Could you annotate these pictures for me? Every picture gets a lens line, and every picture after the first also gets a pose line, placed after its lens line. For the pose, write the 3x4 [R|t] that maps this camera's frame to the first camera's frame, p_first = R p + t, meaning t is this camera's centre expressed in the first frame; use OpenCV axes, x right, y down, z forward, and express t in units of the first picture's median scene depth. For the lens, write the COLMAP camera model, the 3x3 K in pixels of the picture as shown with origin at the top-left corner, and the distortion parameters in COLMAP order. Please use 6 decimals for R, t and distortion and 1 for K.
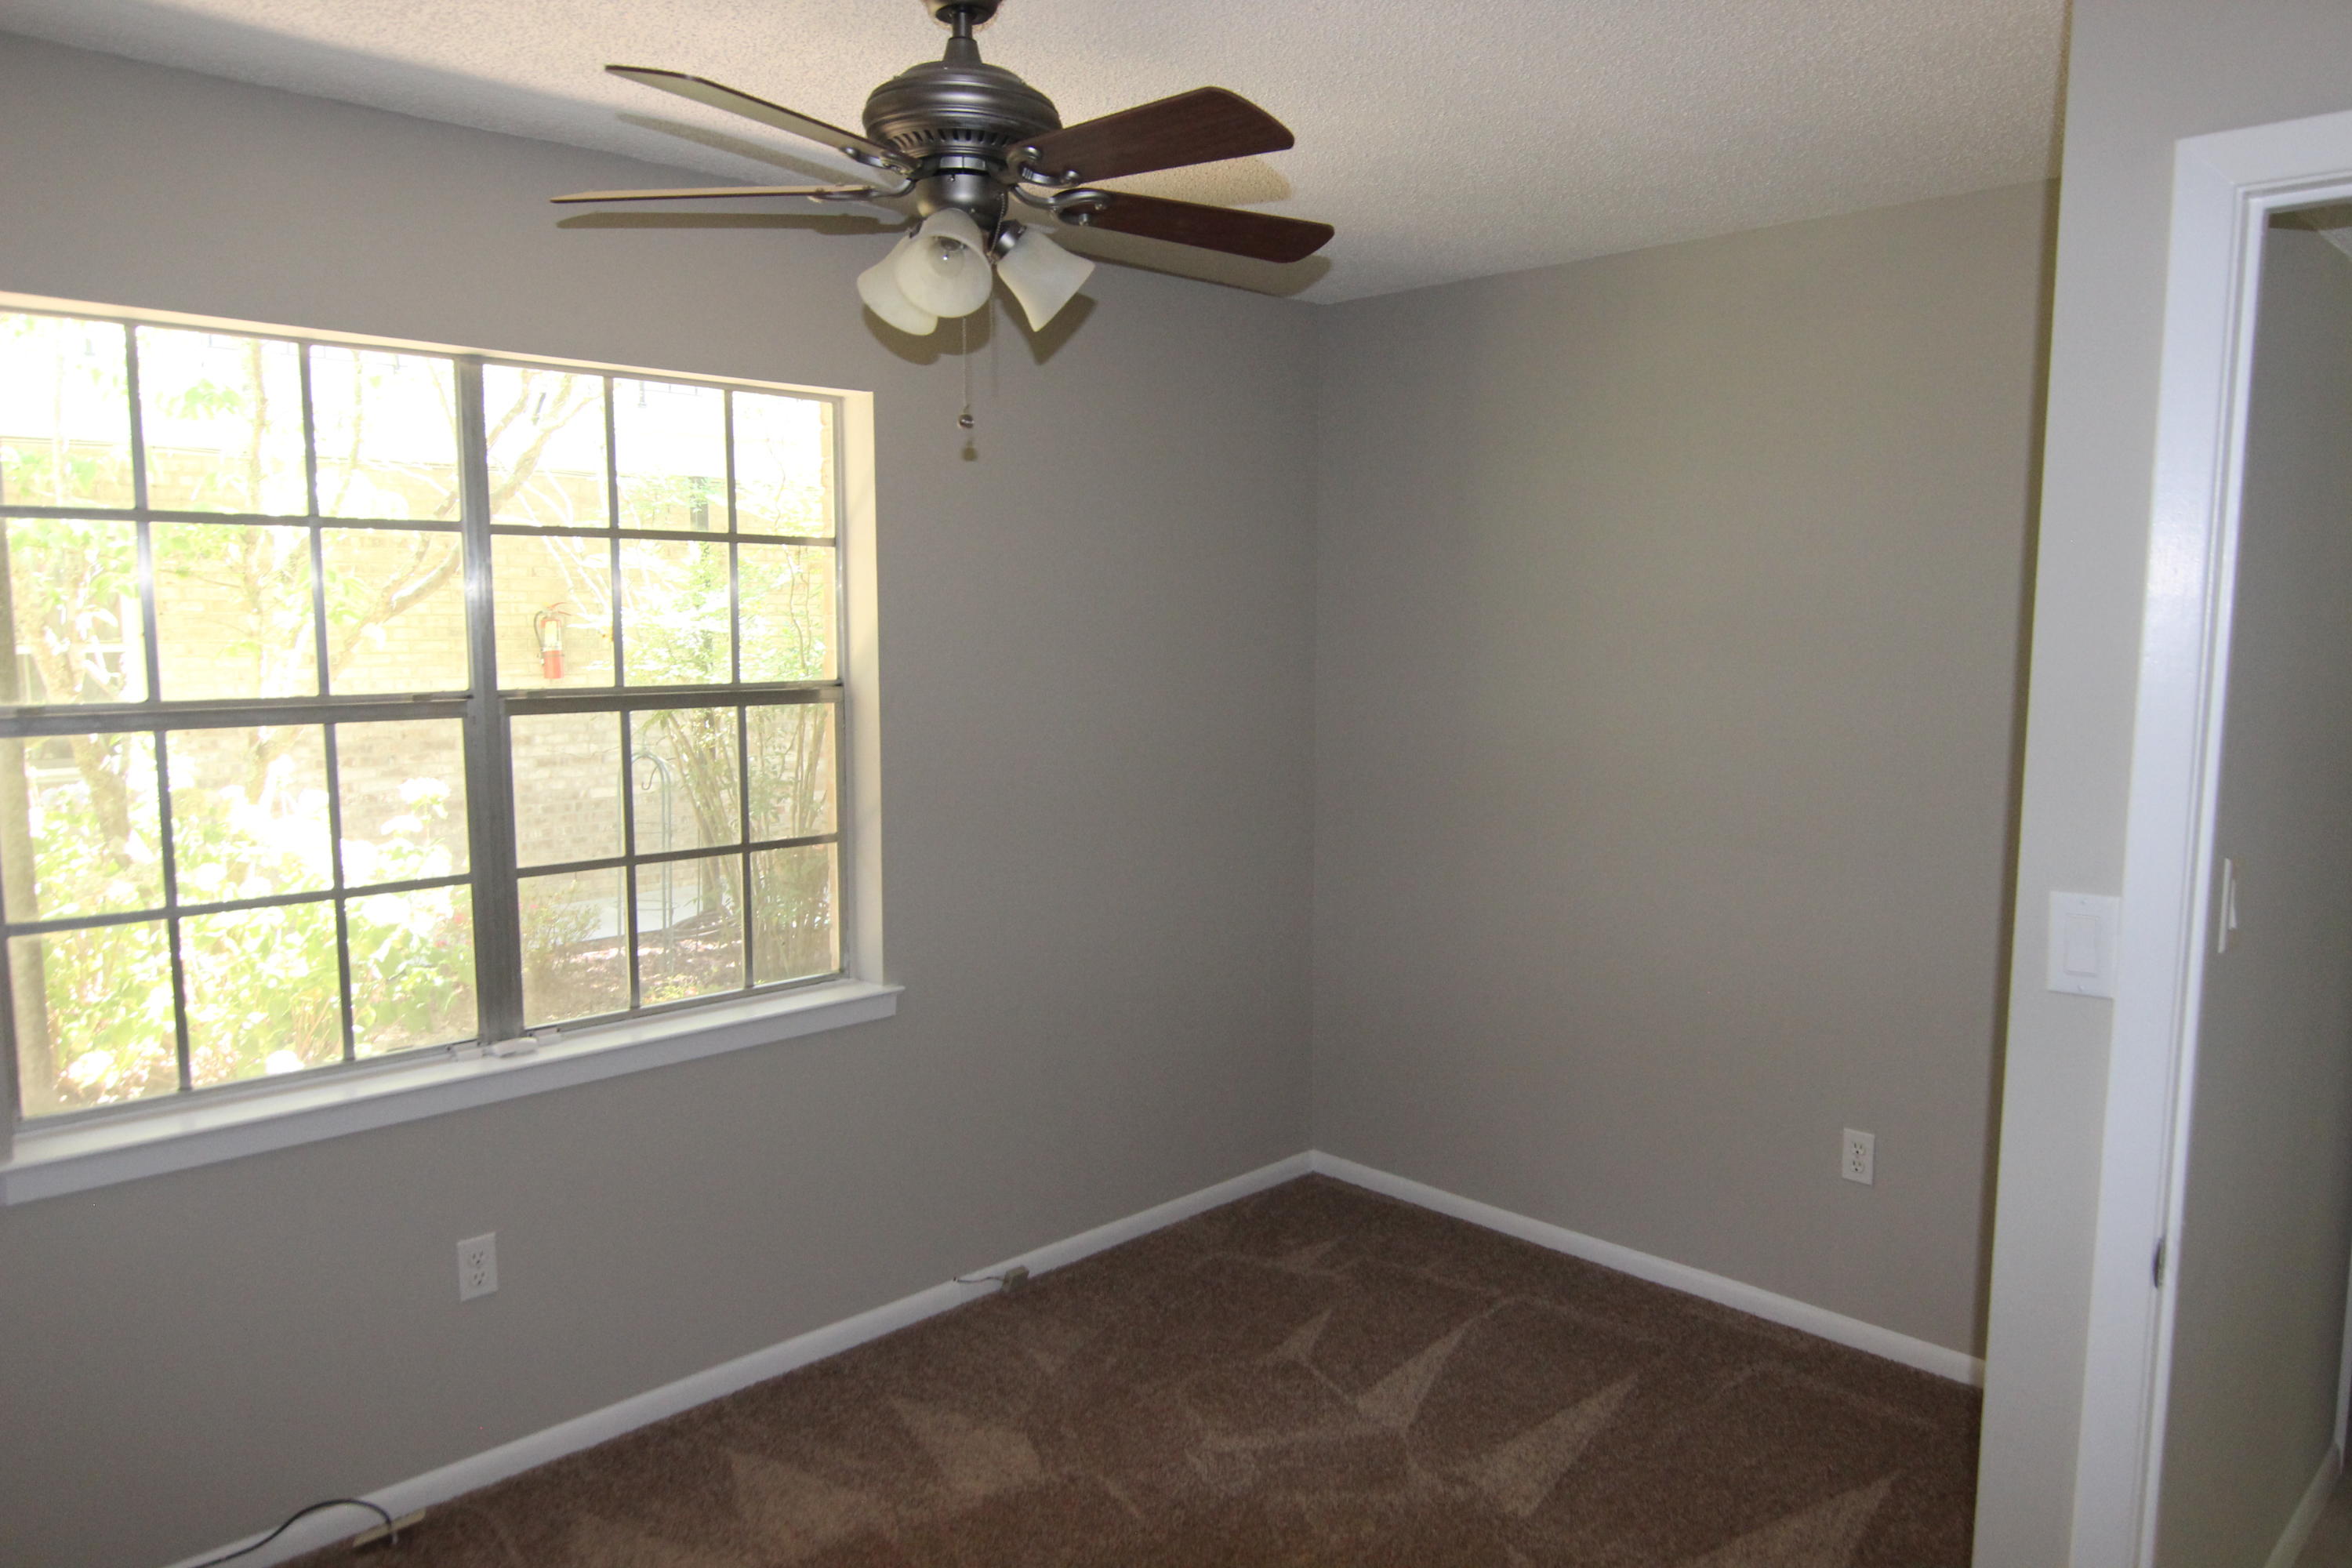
lens RADIAL K [[1560.5, 0, 1180.4], [0, 1560.5, 763.9], [0, 0, 1]] dist [0.003770, -0.016454]
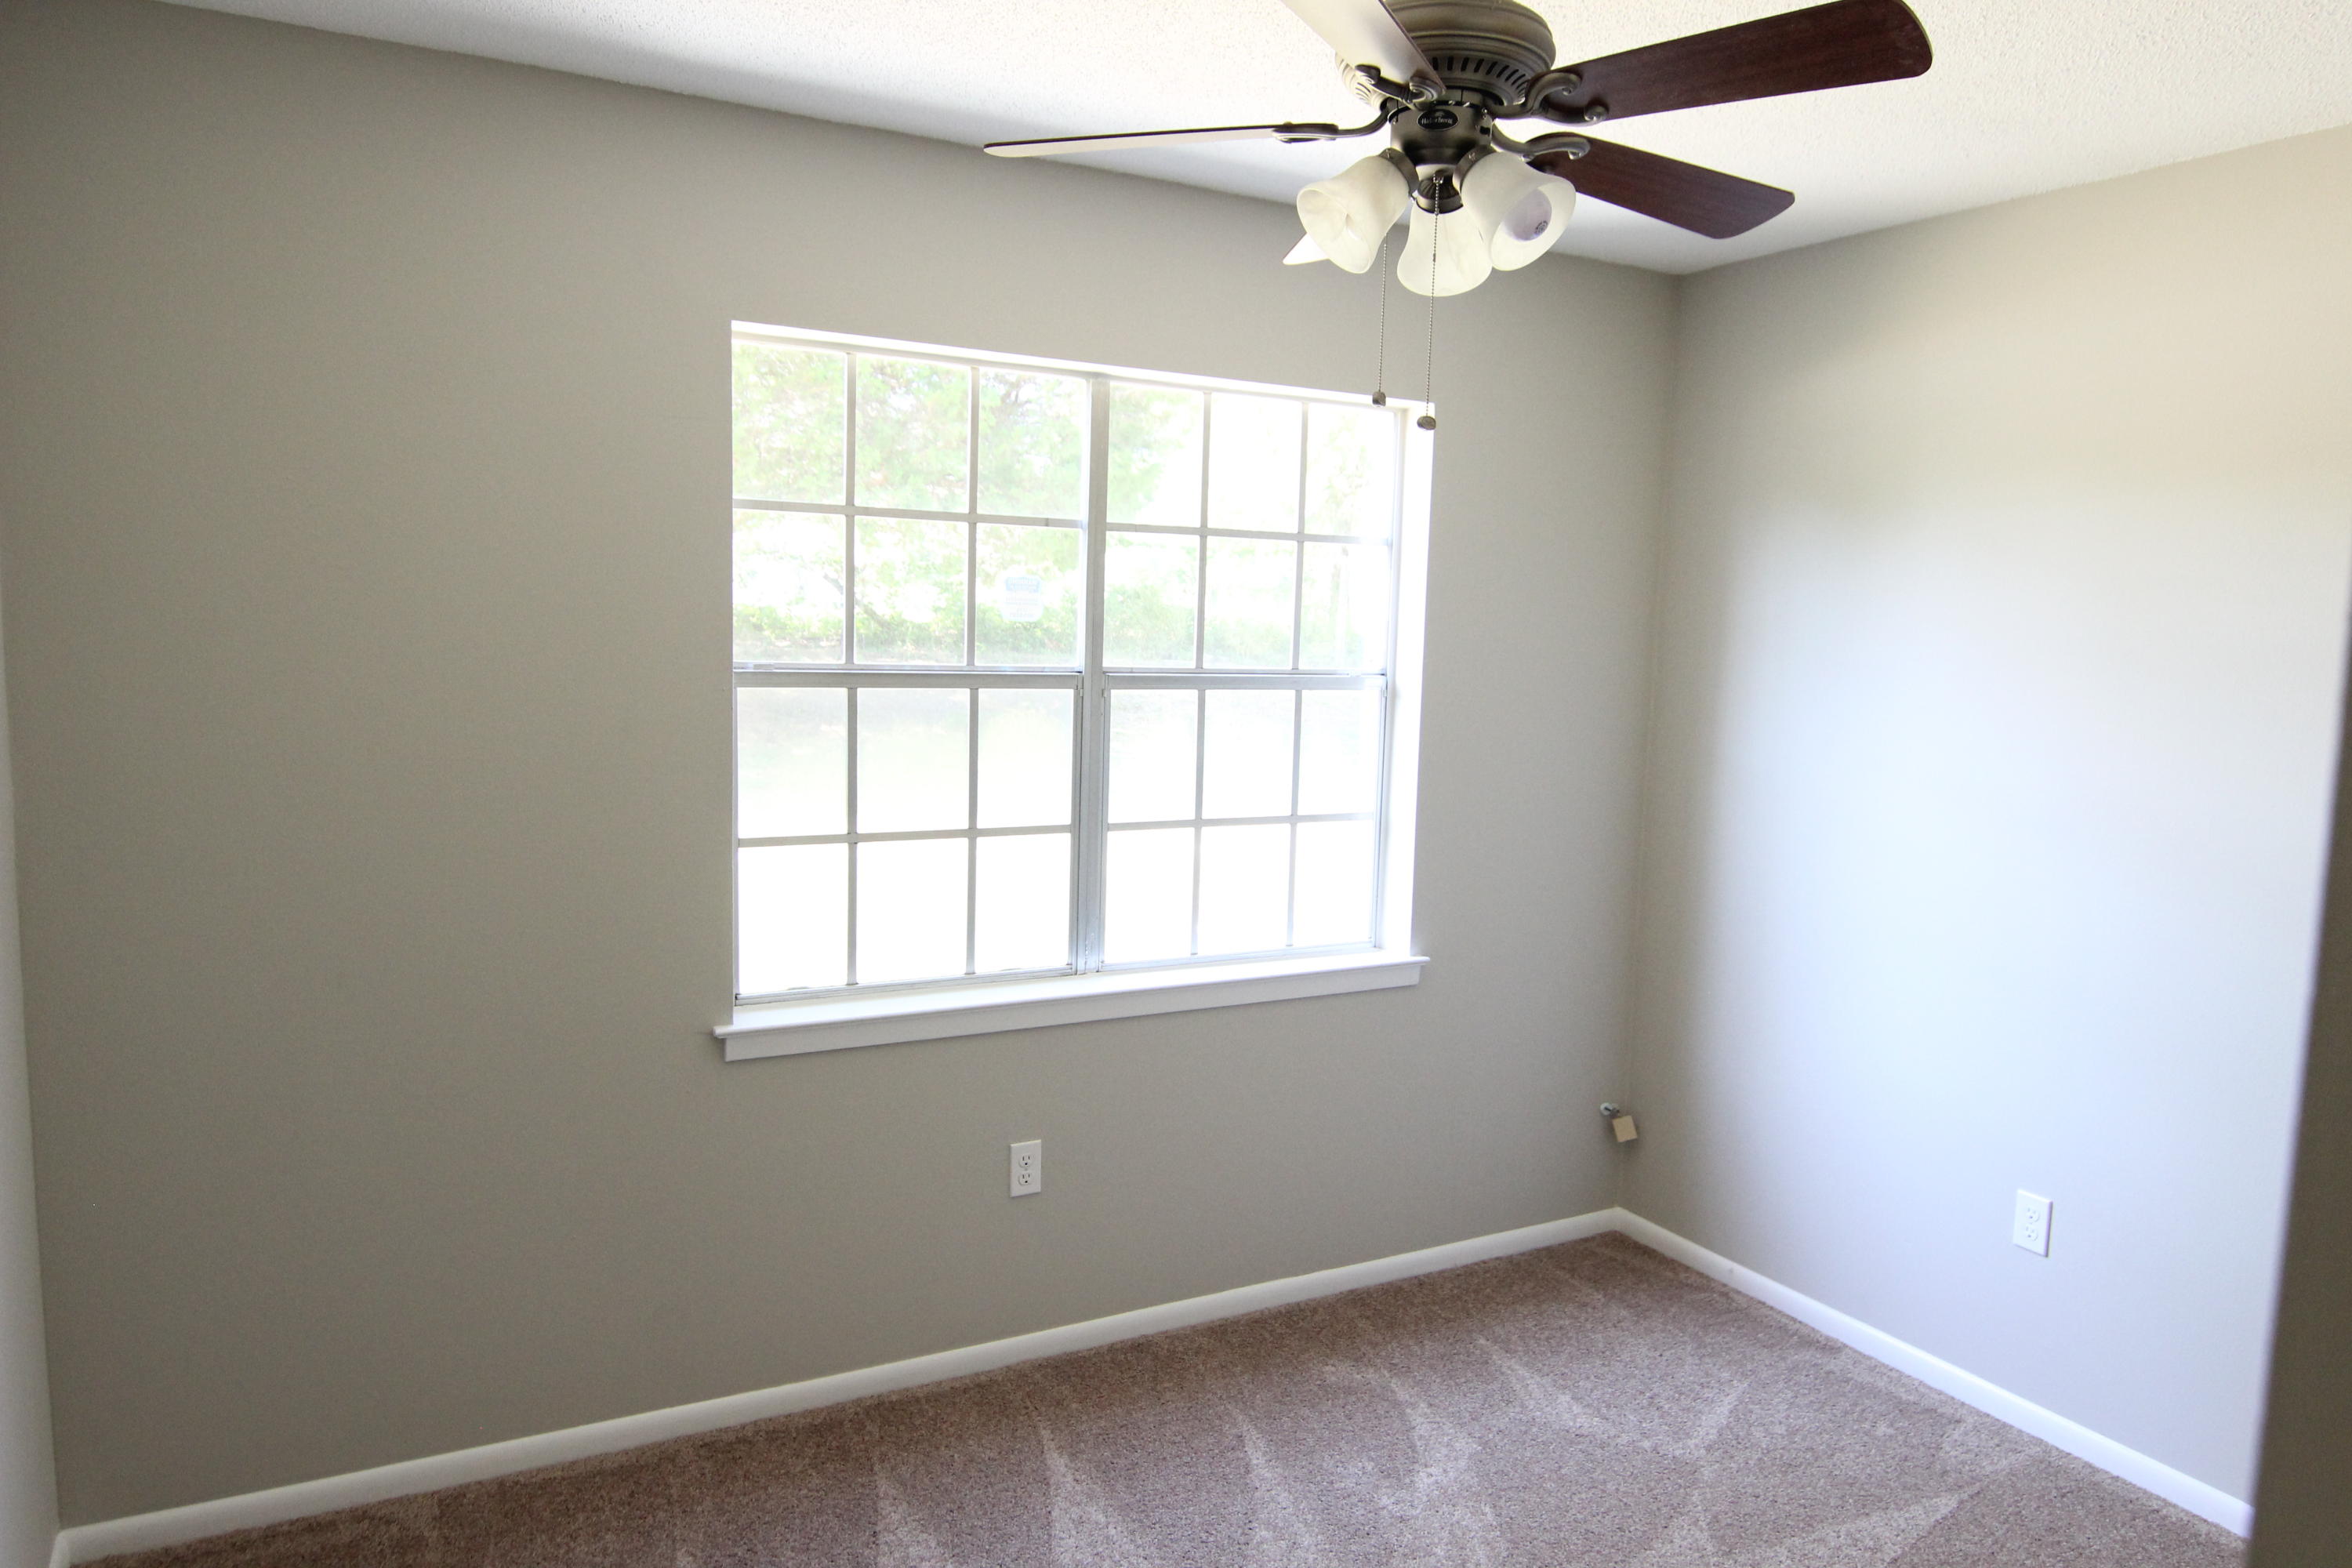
lens RADIAL K [[1560.5, 0, 1162.6], [0, 1560.5, 789.3], [0, 0, 1]] dist [0.003770, -0.016454]
pose [[0.965003, 0.064954, -0.254066, -0.096610], [-0.059992, 0.997827, 0.027240, 0.008909], [0.255283, -0.011045, 0.966803, -0.096401]]
